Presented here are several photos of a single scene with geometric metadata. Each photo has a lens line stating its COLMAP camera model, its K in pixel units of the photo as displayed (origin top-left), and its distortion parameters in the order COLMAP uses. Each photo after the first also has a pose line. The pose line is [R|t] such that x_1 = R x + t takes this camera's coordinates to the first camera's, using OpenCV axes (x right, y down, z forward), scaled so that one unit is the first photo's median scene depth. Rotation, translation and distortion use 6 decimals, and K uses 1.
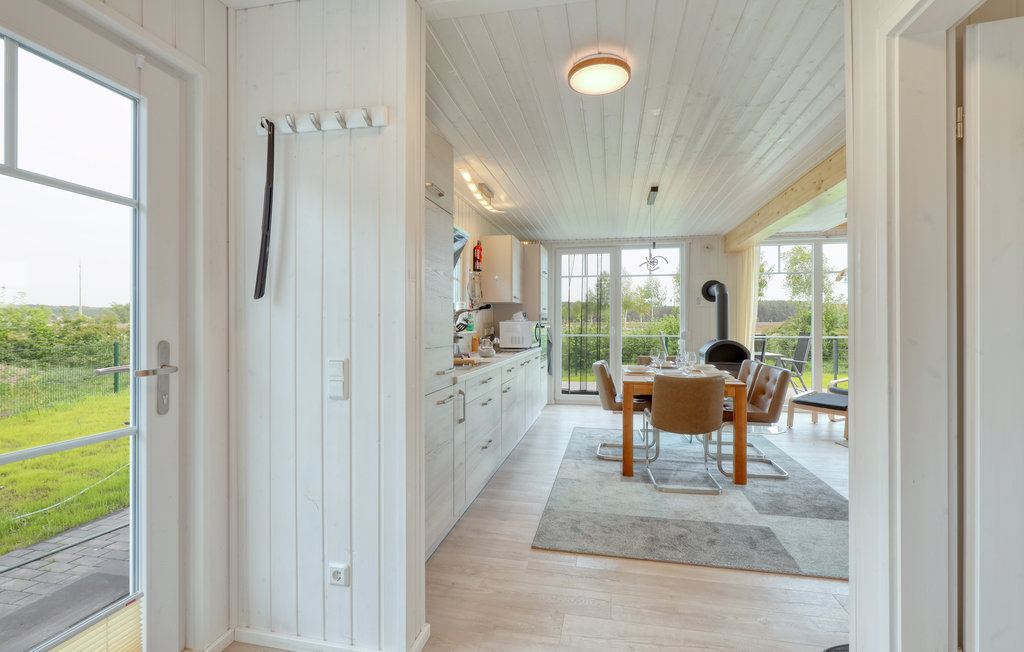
lens RADIAL K [[459.8, 0, 514.9], [0, 459.8, 327.4], [0, 0, 1]] dist [-0.000043, 0.000047]
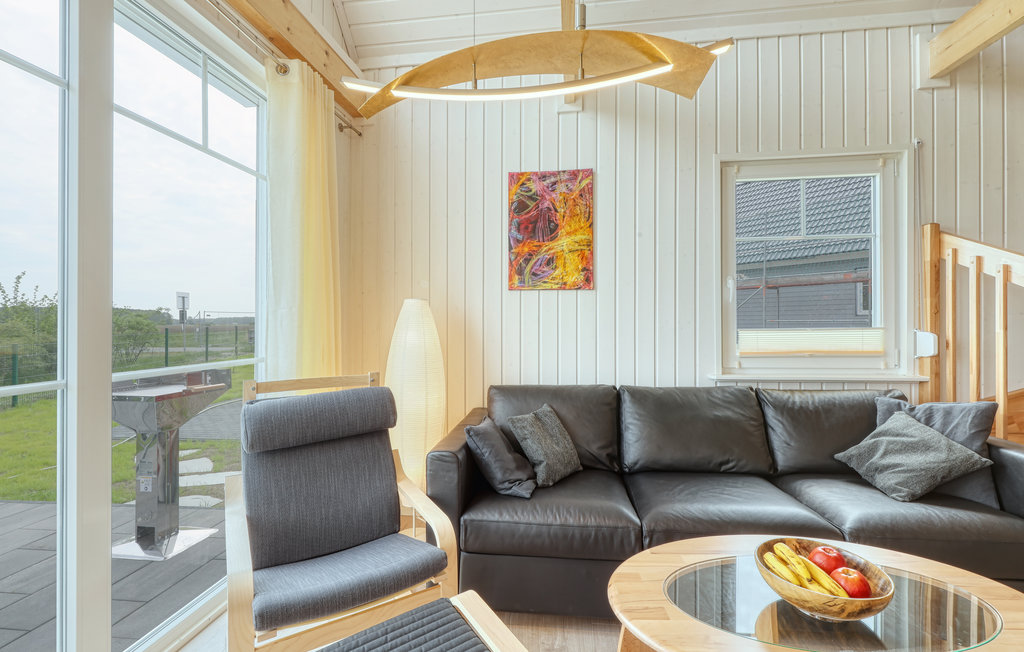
lens RADIAL K [[451.6, 0, 504.0], [0, 451.6, 319.8], [0, 0, 1]] dist [-0.001137, -0.000043]
pose [[-0.072160, 0.001860, 0.997391, 0.715146], [0.022118, 0.999755, -0.000264, -0.008129], [-0.997148, 0.022041, -0.072183, 1.384077]]
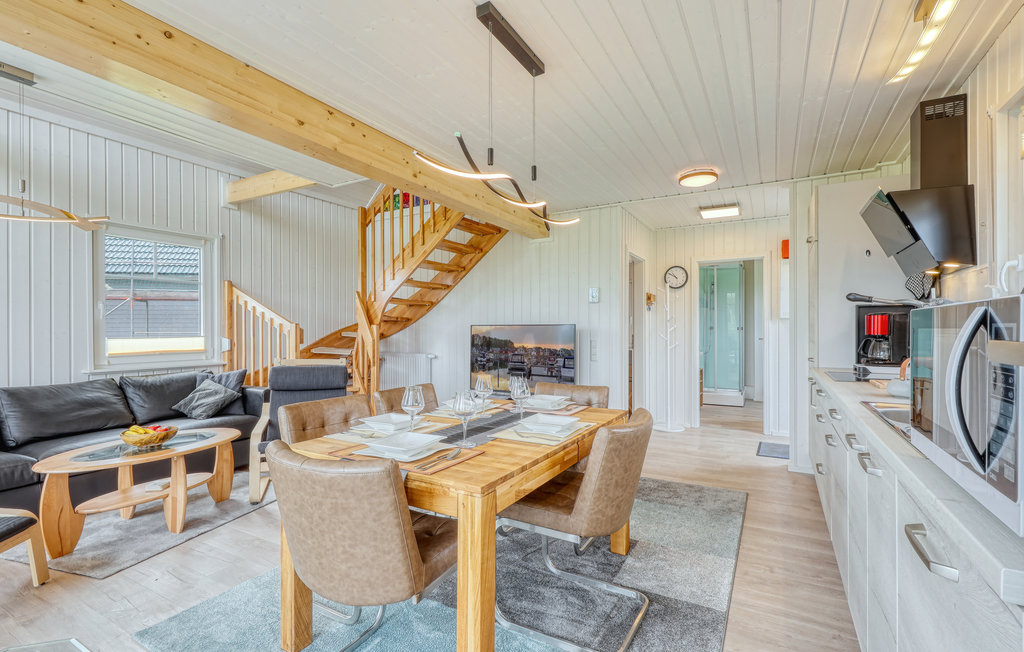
lens RADIAL K [[468.0, 0, 525.1], [0, 468.0, 336.3], [0, 0, 1]] dist [-0.001253, 0.000079]
pose [[-0.961358, -0.002778, 0.275287, 0.190432], [0.005150, 0.999593, 0.028074, -0.013556], [-0.275253, 0.028407, -0.960952, 1.725550]]
